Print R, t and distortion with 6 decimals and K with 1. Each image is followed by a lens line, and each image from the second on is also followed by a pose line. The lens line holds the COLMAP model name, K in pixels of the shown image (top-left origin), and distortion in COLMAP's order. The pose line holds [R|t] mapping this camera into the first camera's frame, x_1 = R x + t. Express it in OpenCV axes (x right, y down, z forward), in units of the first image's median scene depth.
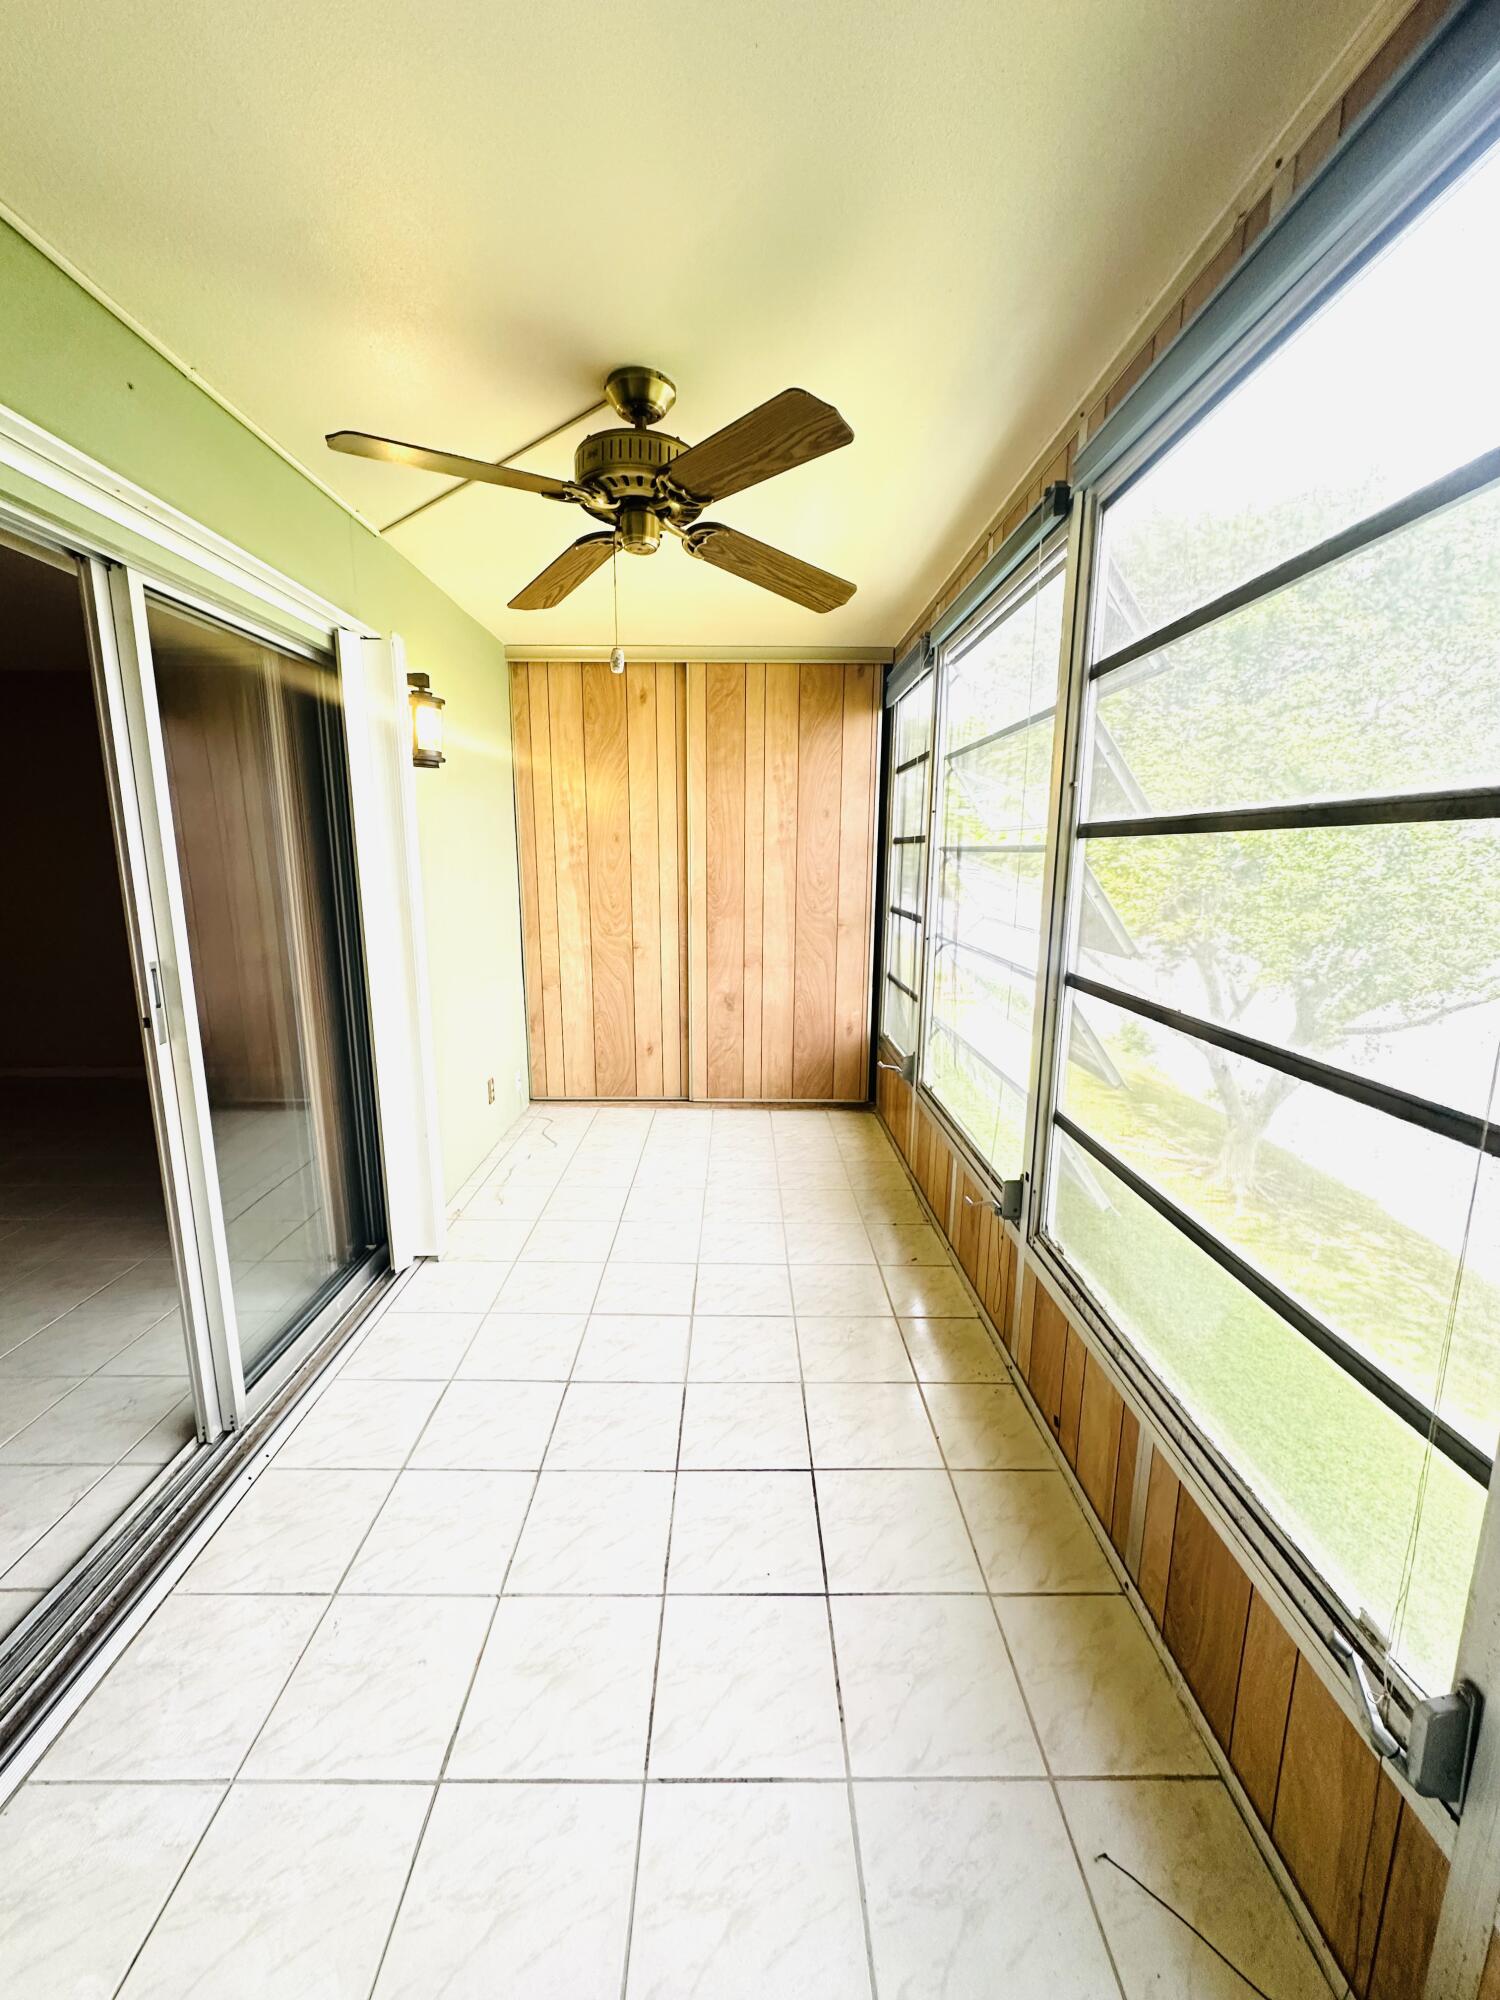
lens RADIAL K [[798.3, 0, 757.2], [0, 798.3, 1004.6], [0, 0, 1]] dist [0.000132, 0.000077]
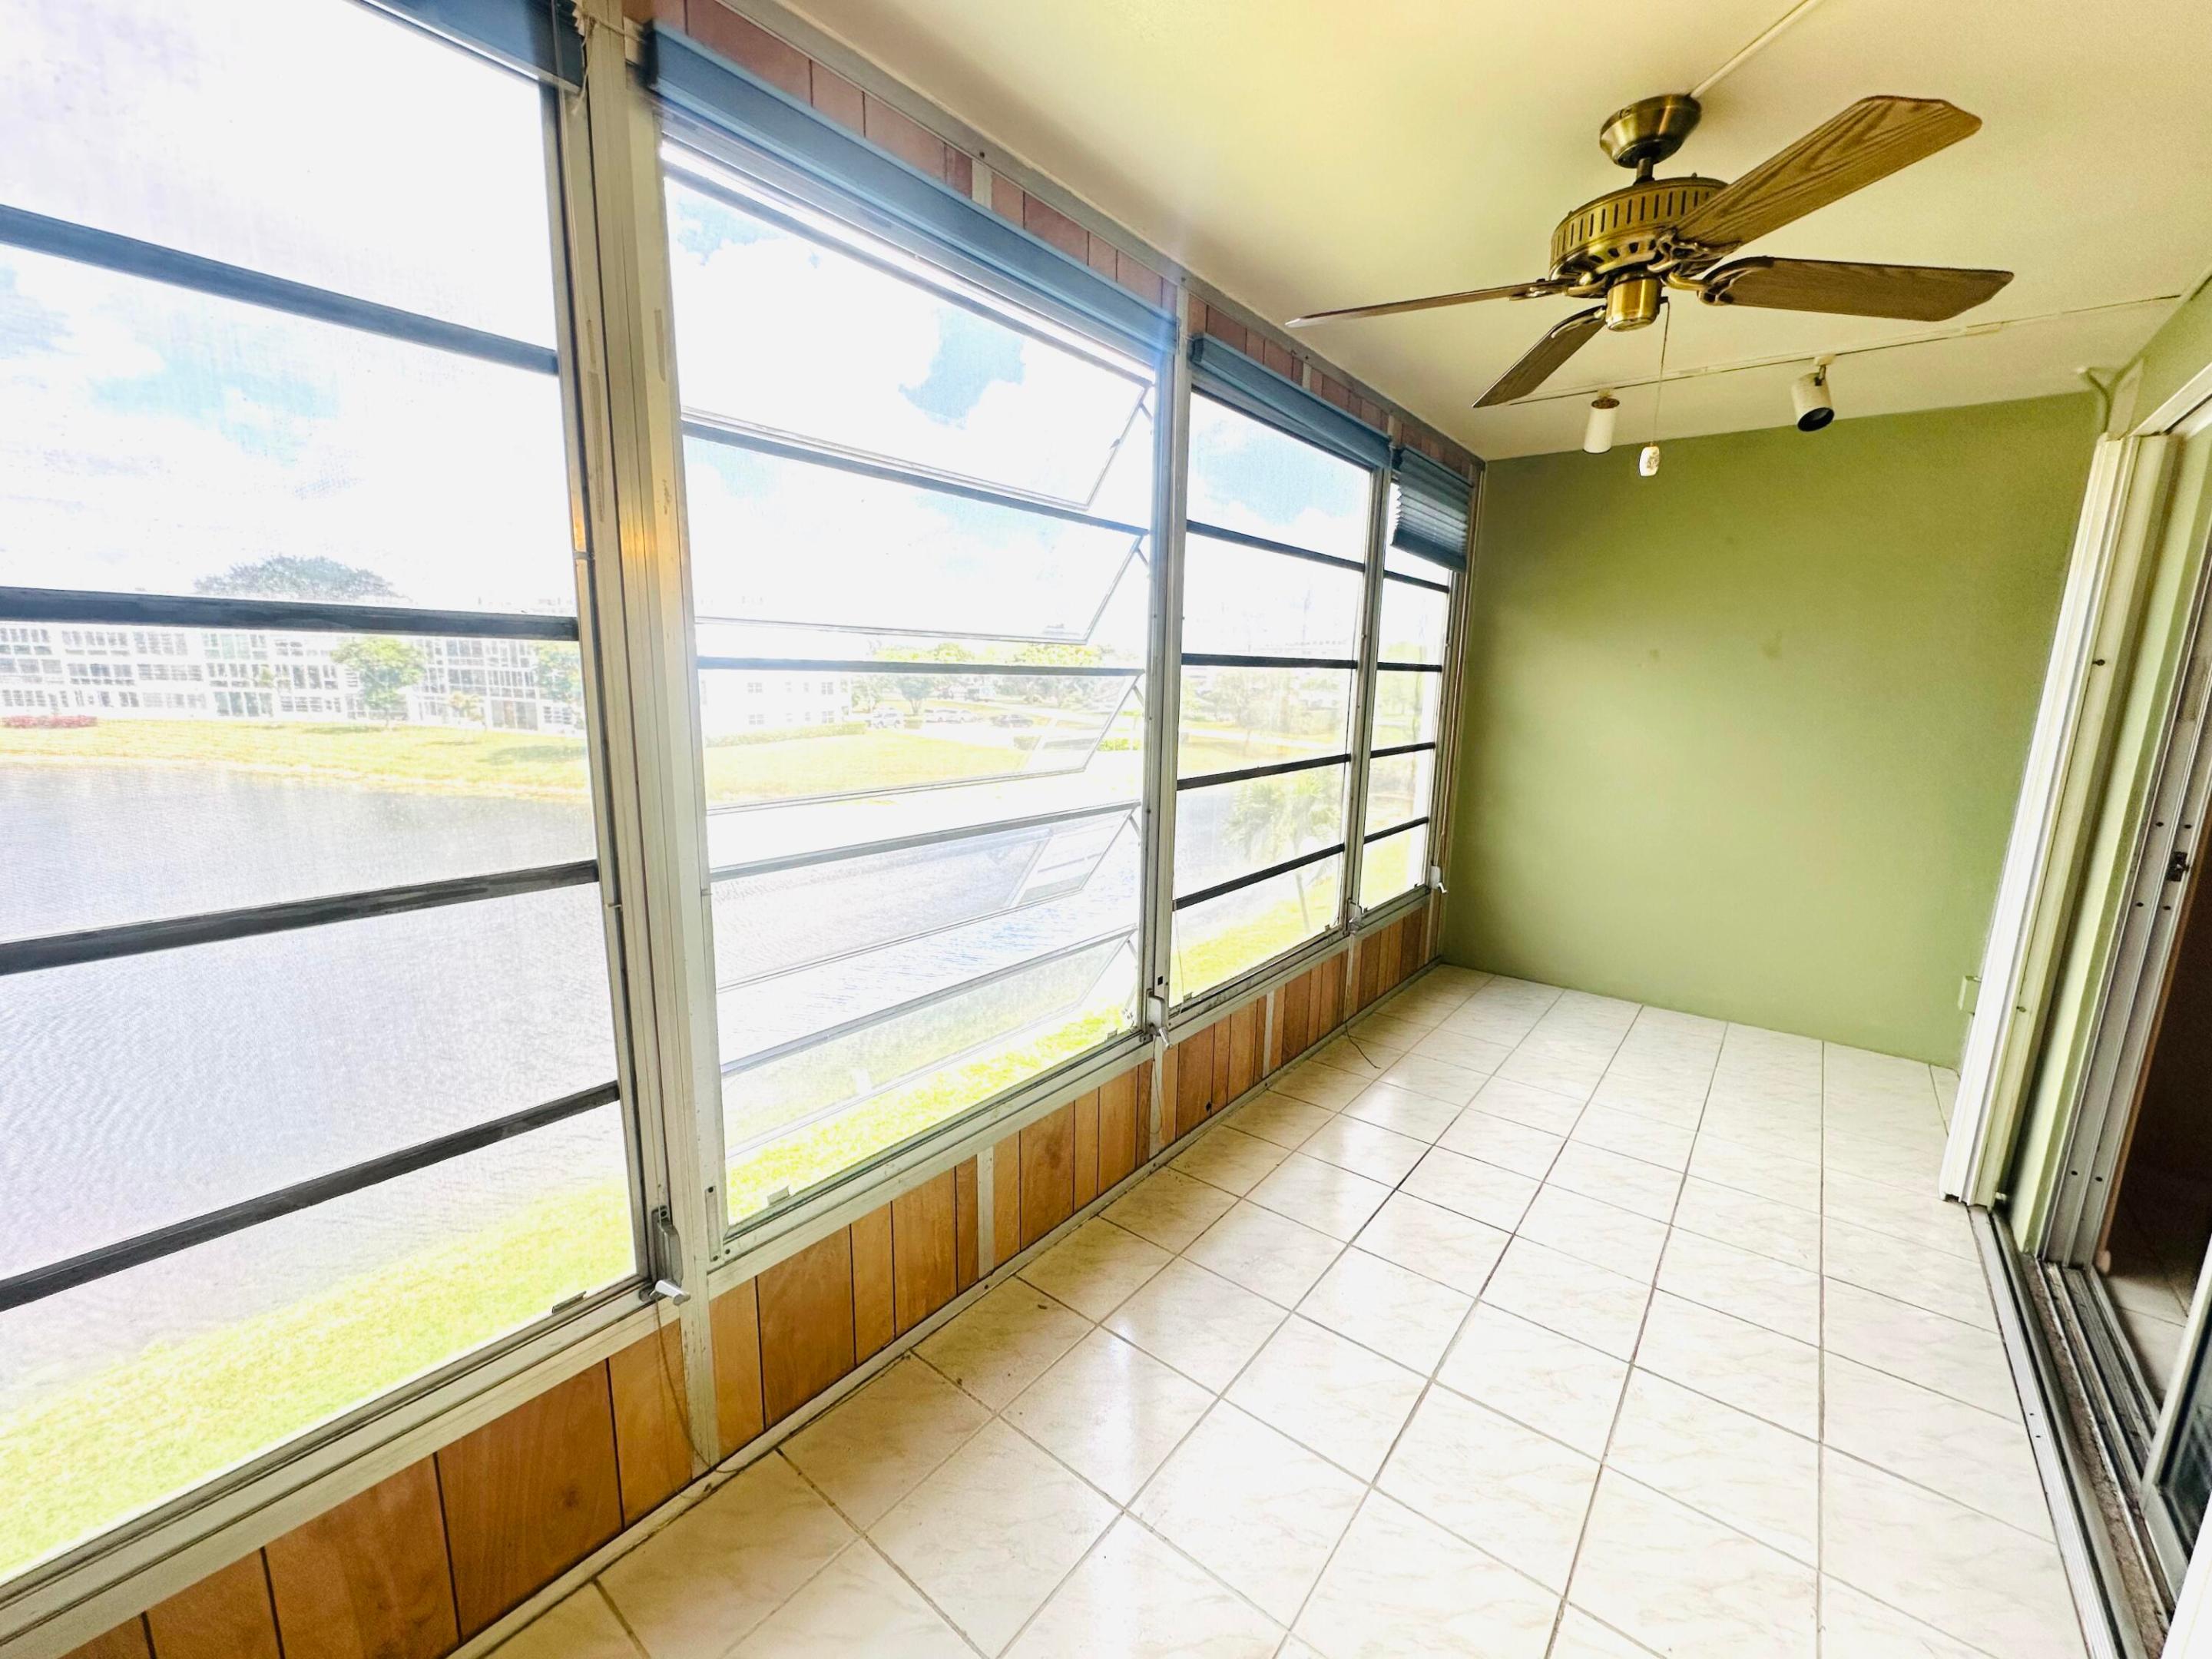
lens RADIAL K [[882.9, 0, 1112.0], [0, 882.9, 829.3], [0, 0, 1]] dist [0.000132, 0.000077]
pose [[-0.769654, -0.141491, 0.622586, -0.165743], [0.088655, 0.942004, 0.323680, -0.188785], [-0.632277, 0.304317, -0.712473, 0.952381]]
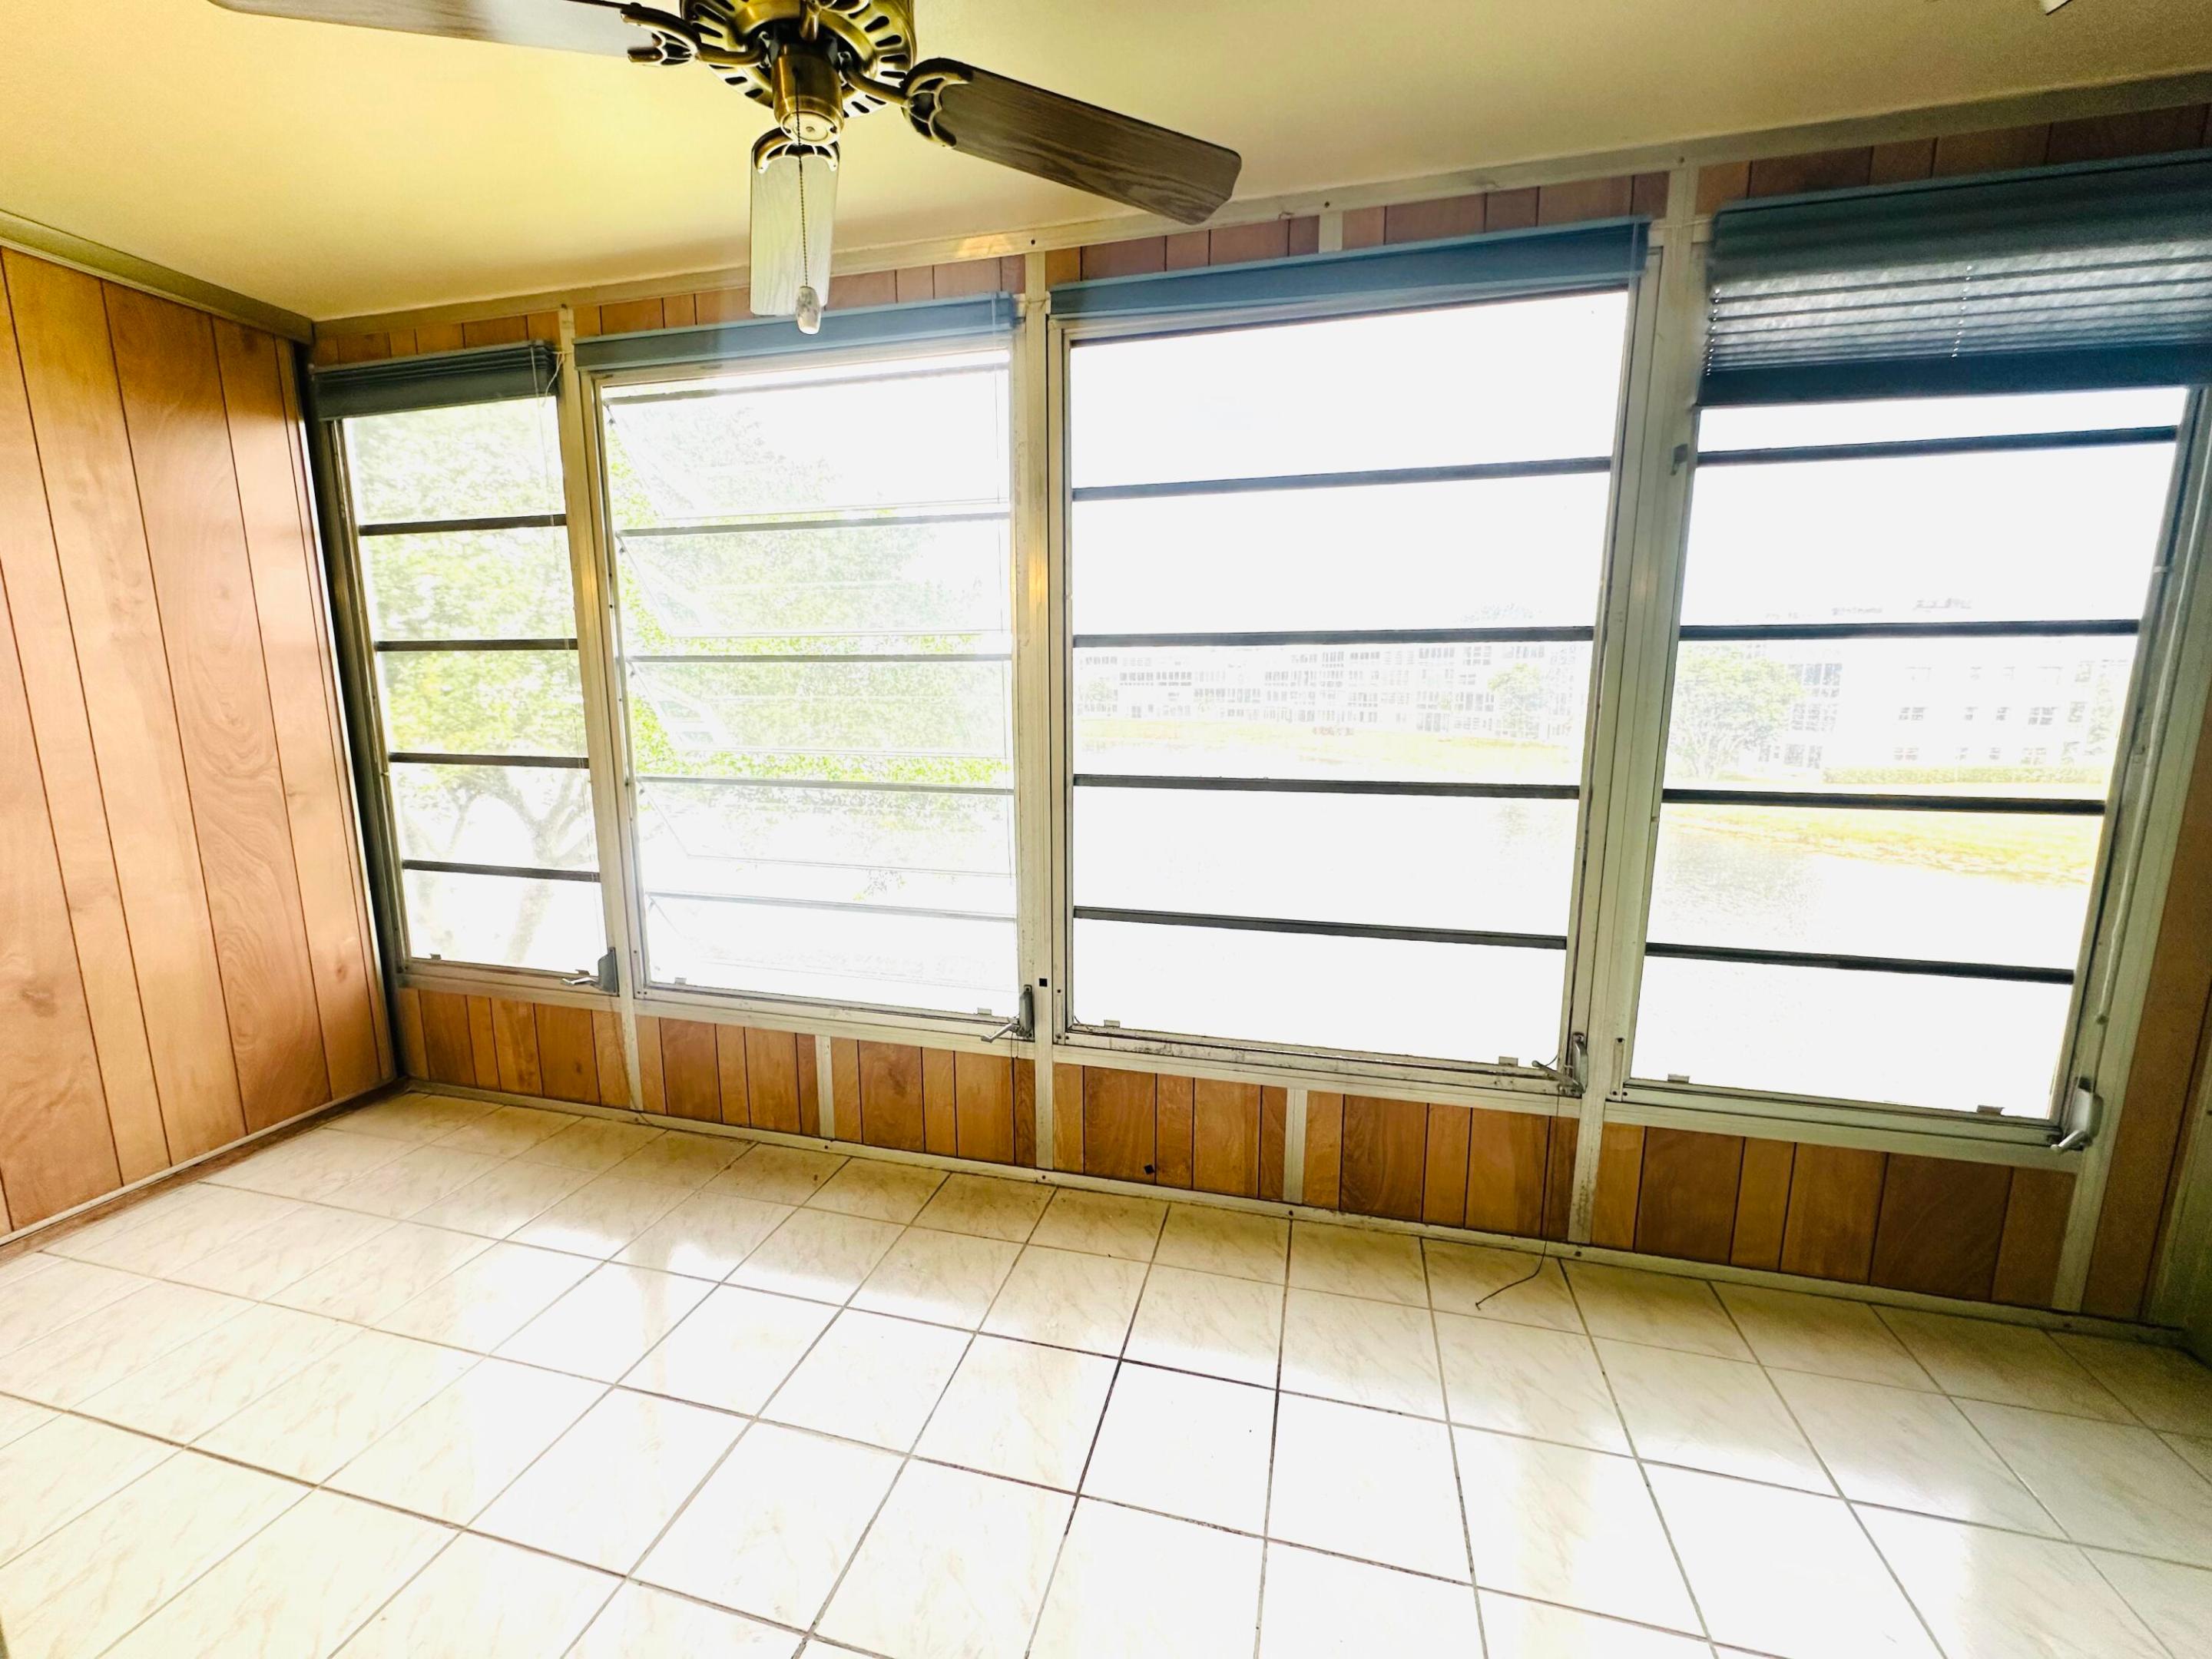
lens RADIAL K [[882.9, 0, 1103.1], [0, 882.9, 831.7], [0, 0, 1]] dist [0.000132, 0.000077]
pose [[0.269300, -0.172420, 0.947496, -0.348644], [0.183485, 0.975007, 0.125276, -0.049892], [-0.945416, 0.140115, 0.294206, 0.300118]]
